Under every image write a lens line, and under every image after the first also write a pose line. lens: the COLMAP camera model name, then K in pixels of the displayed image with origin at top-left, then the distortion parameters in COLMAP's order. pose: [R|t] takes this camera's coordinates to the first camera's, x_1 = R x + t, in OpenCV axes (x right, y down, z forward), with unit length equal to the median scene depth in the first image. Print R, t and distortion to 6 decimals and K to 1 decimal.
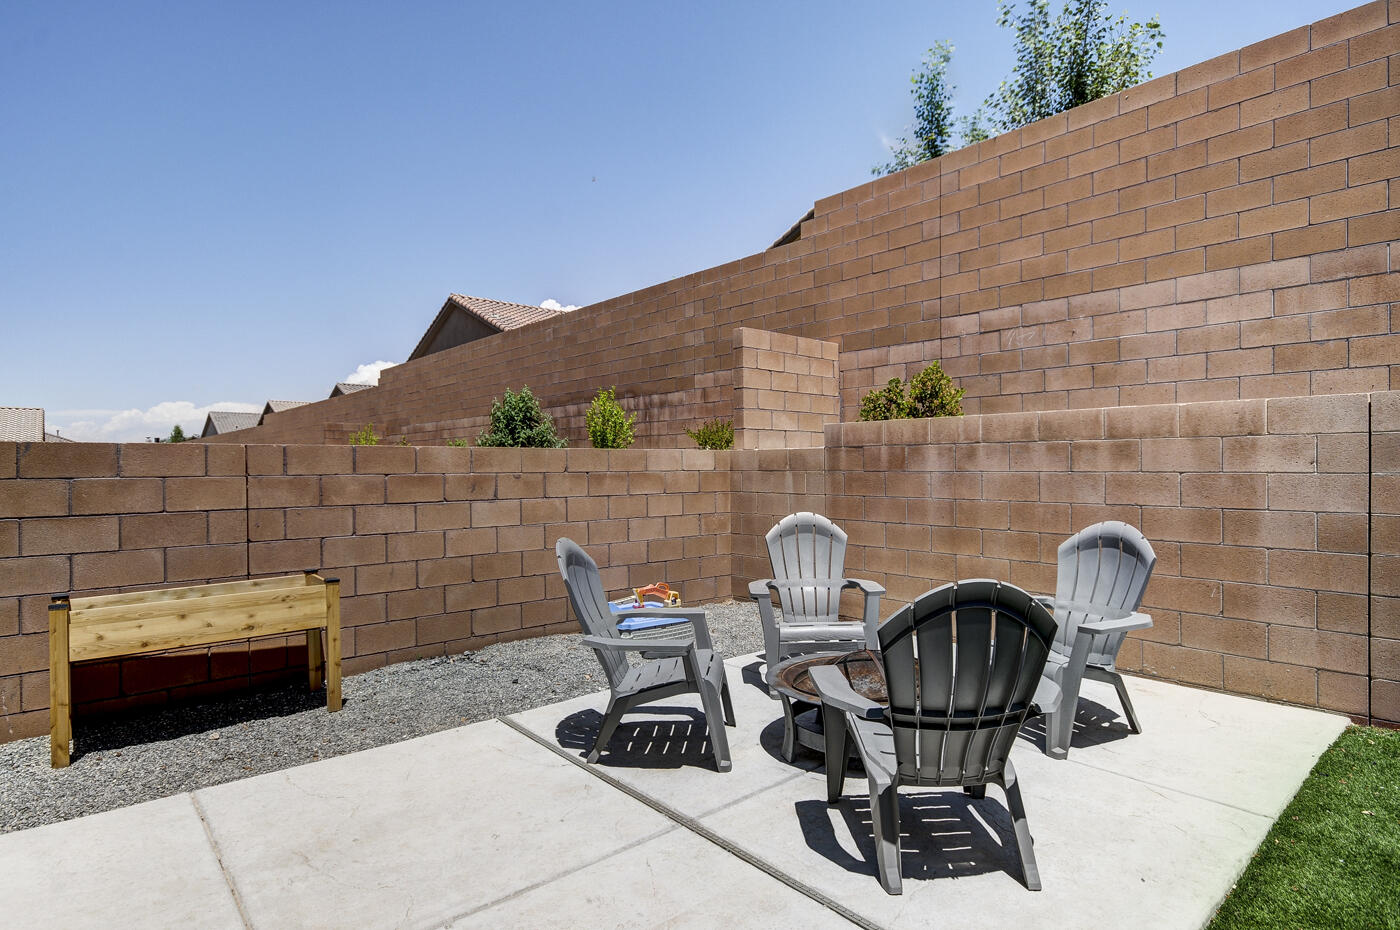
lens RADIAL K [[735.4, 0, 694.0], [0, 735.4, 468.6], [0, 0, 1]] dist [0.010096, 0.001464]
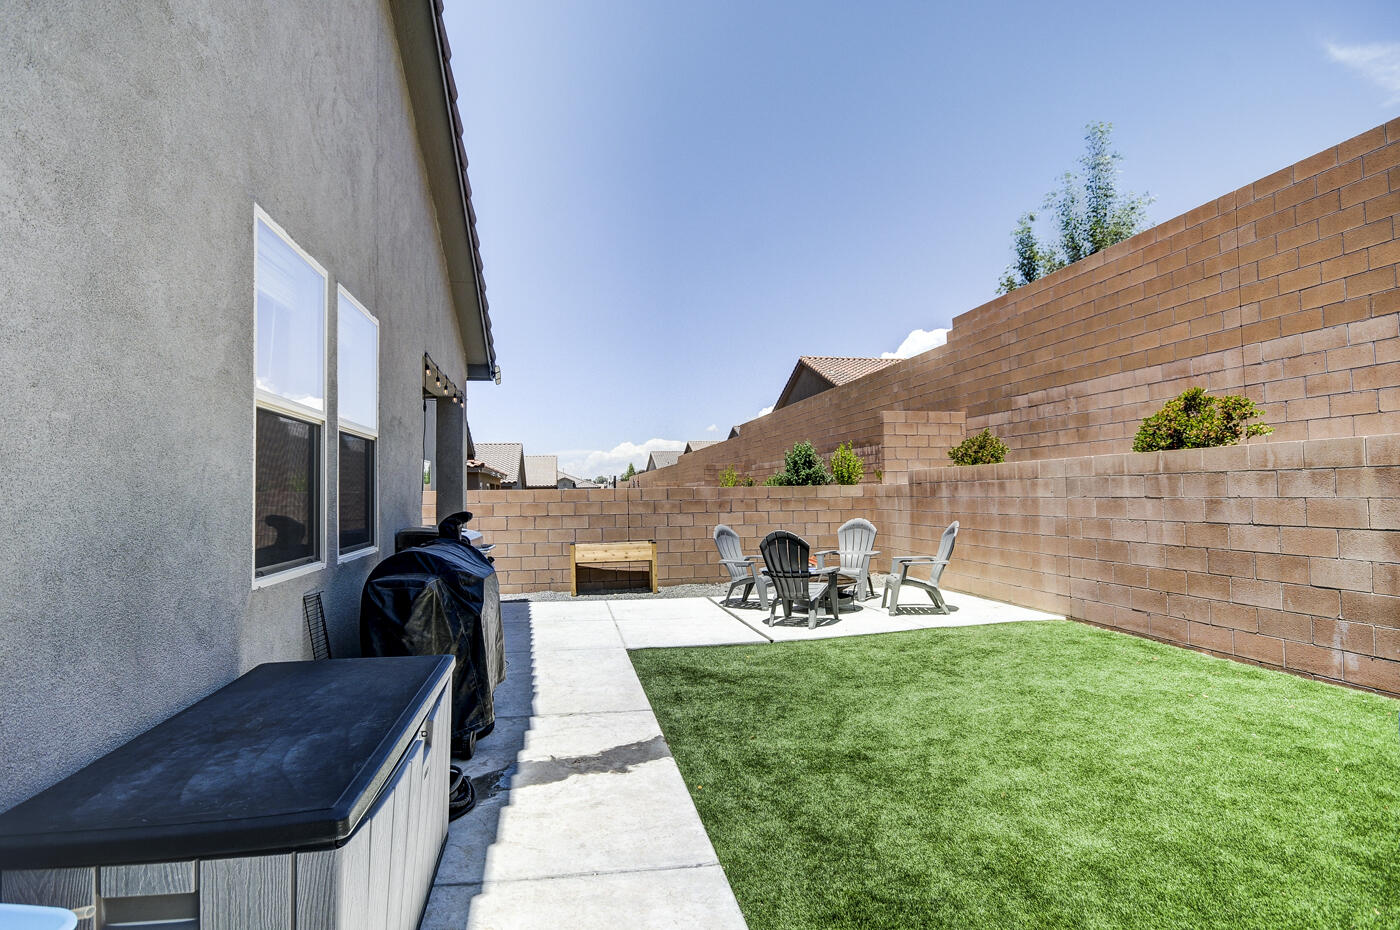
lens RADIAL K [[722.4, 0, 701.9], [0, 722.4, 466.0], [0, 0, 1]] dist [-0.000057, 0.000234]
pose [[0.868932, -0.028572, -0.494106, 0.656517], [0.010625, 0.999179, -0.039094, -0.008770], [0.494817, 0.028720, 0.868522, -0.802802]]
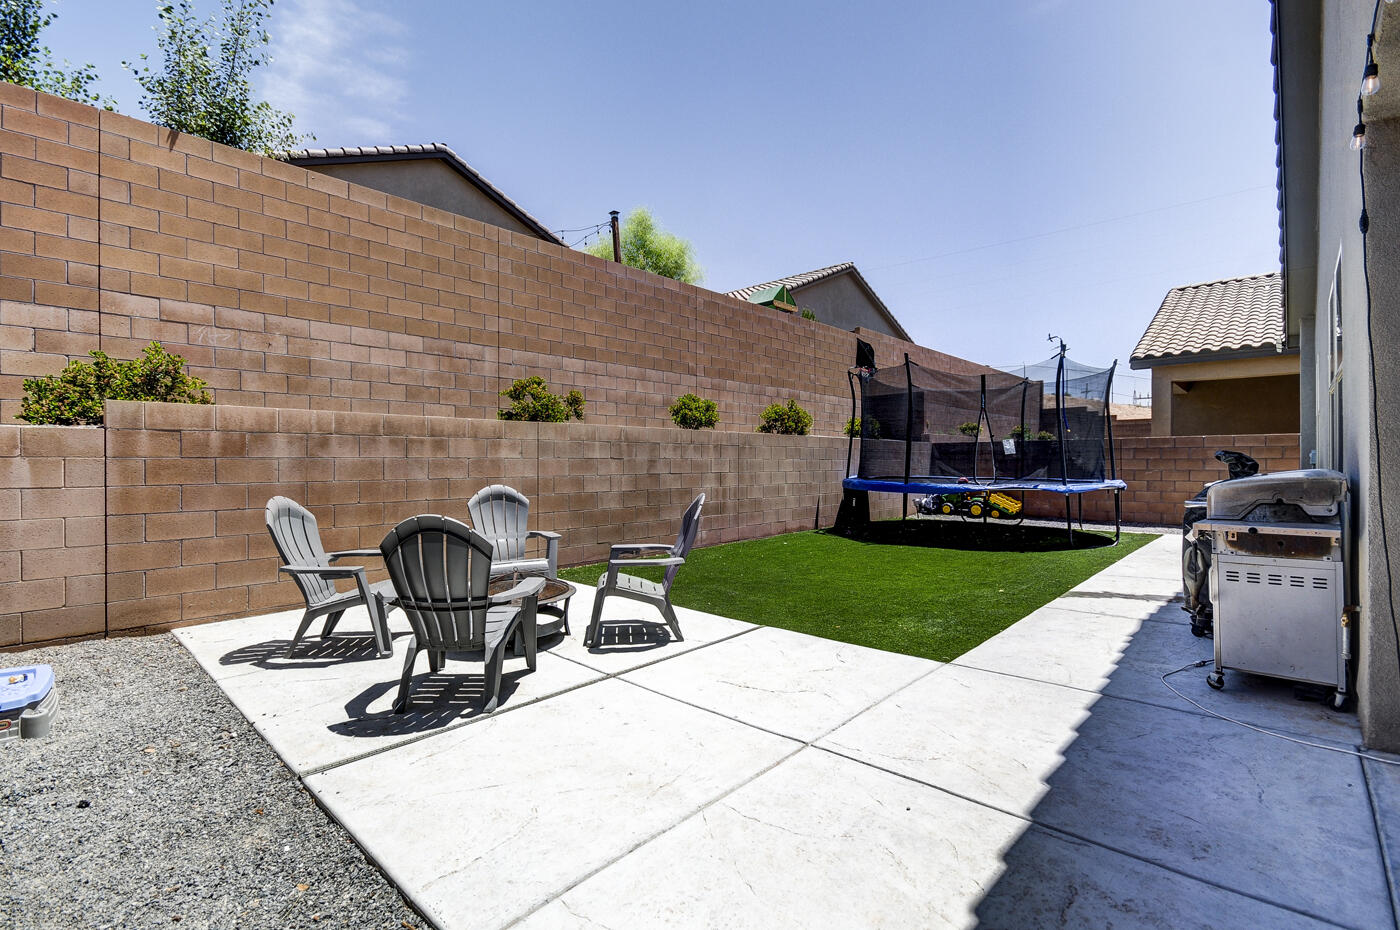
lens RADIAL K [[634.3, 0, 710.0], [0, 634.3, 464.7], [0, 0, 1]] dist [0.009377, -0.003846]
pose [[-0.123490, 0.003820, 0.992339, -0.661834], [0.009669, 0.999950, -0.002646, 0.021803], [-0.992299, 0.009268, -0.123520, 0.465631]]
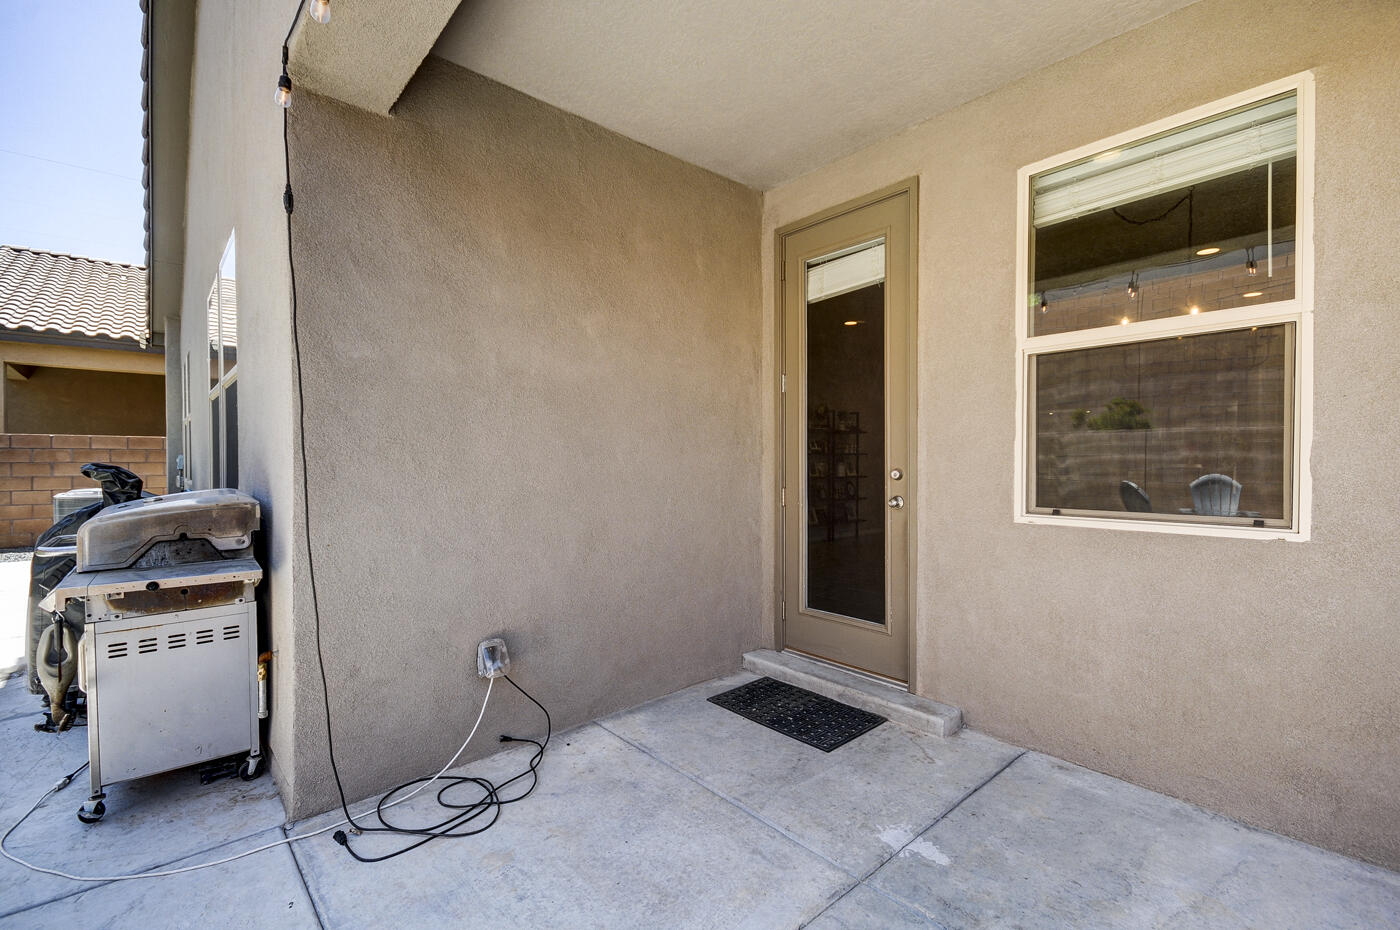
lens RADIAL K [[634.3, 0, 708.4], [0, 634.3, 465.3], [0, 0, 1]] dist [0.009377, -0.003846]
pose [[-0.999837, 0.007607, -0.016353, -0.360308], [0.007362, 0.999861, 0.014936, -0.010208], [0.016464, 0.014813, -0.999755, 0.193878]]
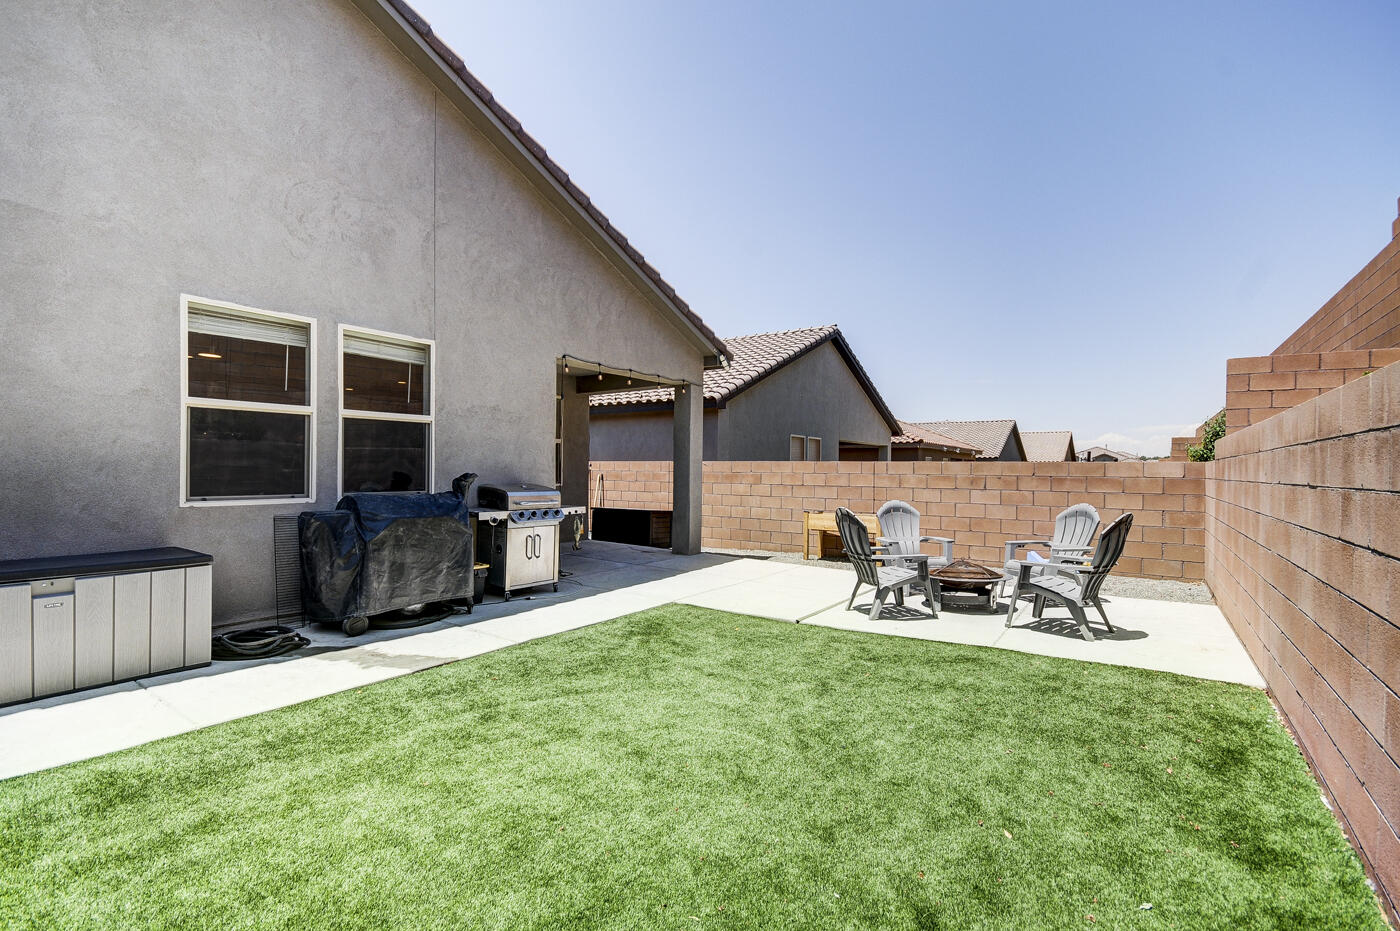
lens RADIAL K [[634.3, 0, 705.2], [0, 634.3, 468.1], [0, 0, 1]] dist [0.009377, -0.003846]
pose [[0.254463, 0.004720, -0.967071, 1.082441], [-0.012988, 0.999915, 0.001463, -0.005846], [0.966995, 0.012188, 0.254502, -0.101466]]
